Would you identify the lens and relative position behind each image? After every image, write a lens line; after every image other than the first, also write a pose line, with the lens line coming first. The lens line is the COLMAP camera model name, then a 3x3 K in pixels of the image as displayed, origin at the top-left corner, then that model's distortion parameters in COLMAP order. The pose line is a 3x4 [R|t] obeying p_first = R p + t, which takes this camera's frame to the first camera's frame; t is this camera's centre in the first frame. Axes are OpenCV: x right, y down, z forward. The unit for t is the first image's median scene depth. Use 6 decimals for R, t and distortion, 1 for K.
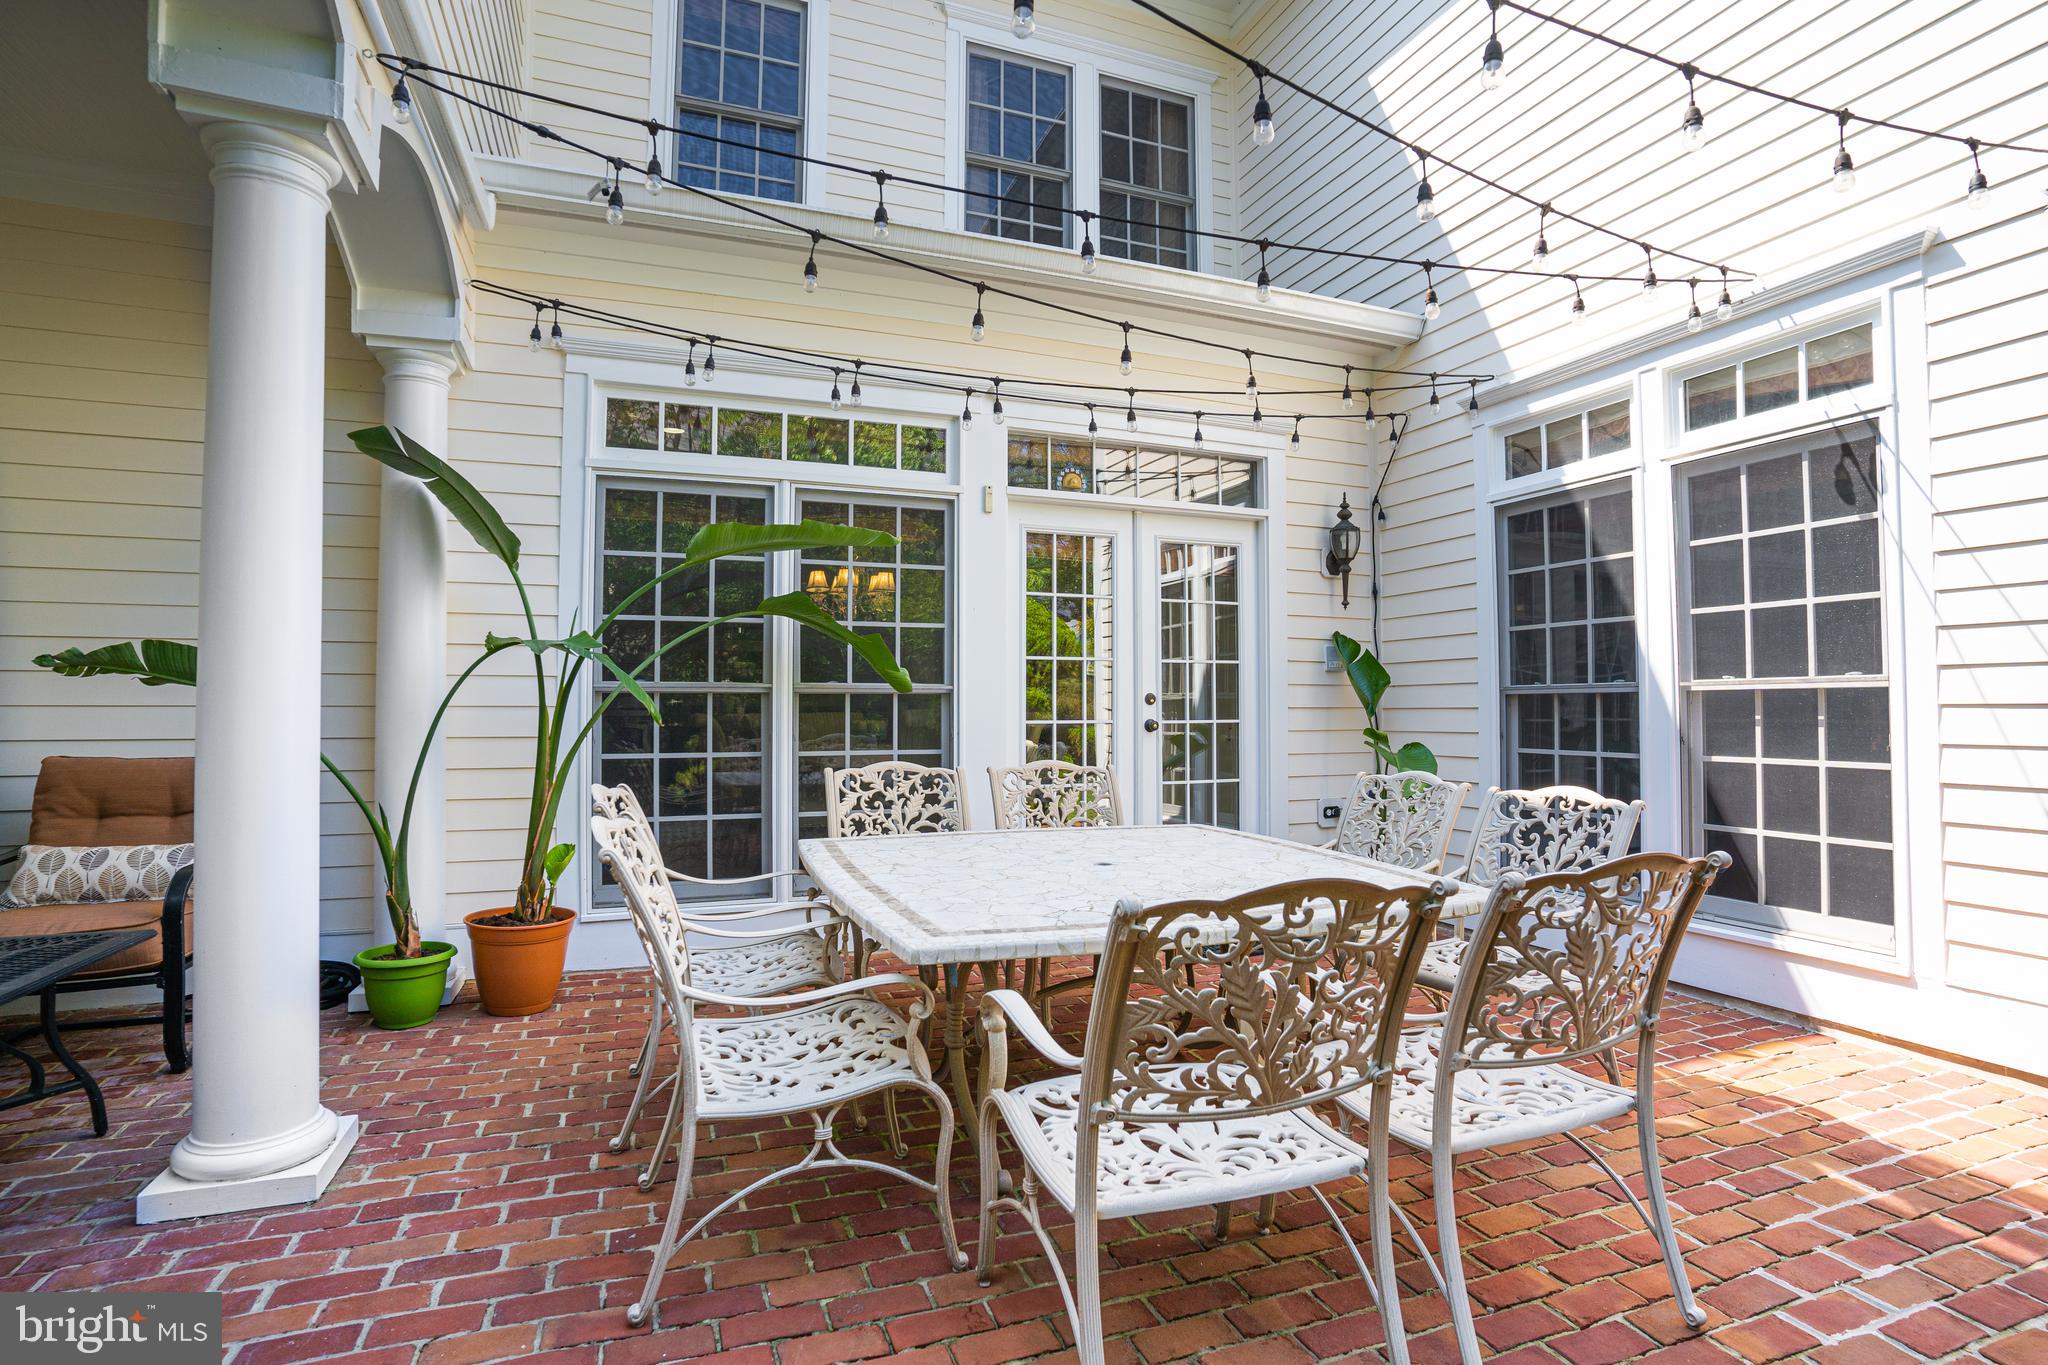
lens RADIAL K [[1009.6, 0, 1024.0], [0, 1009.6, 682.5], [0, 0, 1]] dist [-0.077115, 0.032822]
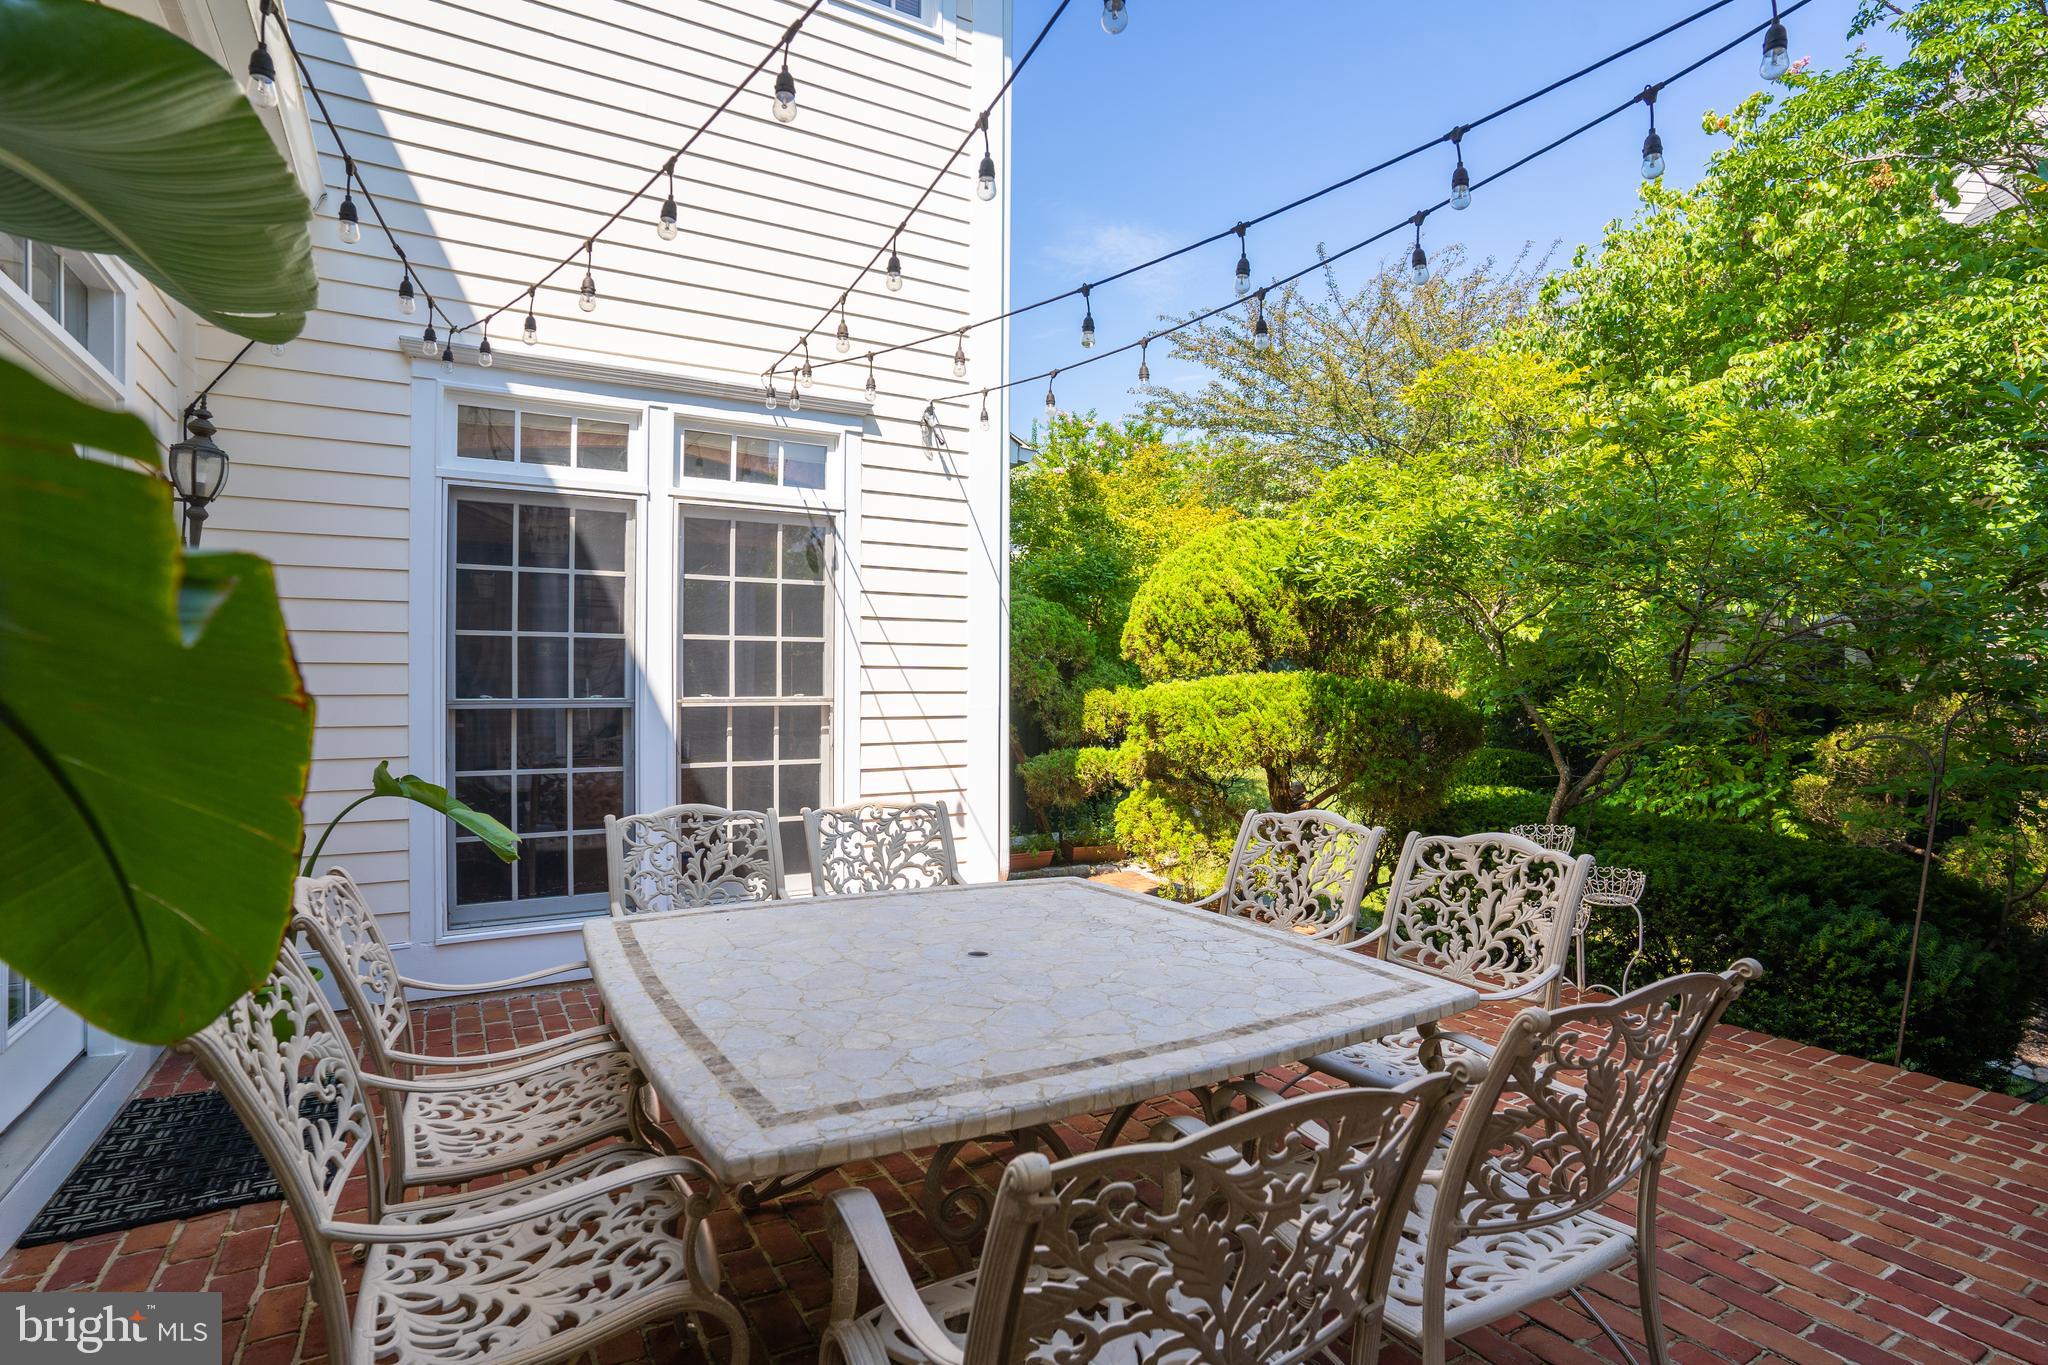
lens RADIAL K [[1009.6, 0, 1024.0], [0, 1009.6, 682.5], [0, 0, 1]] dist [-0.077115, 0.032822]
pose [[-0.163122, 0.004634, 0.986595, -0.525378], [-0.027648, 0.999575, -0.009267, -0.020016], [-0.986218, -0.028789, -0.162924, 0.812459]]
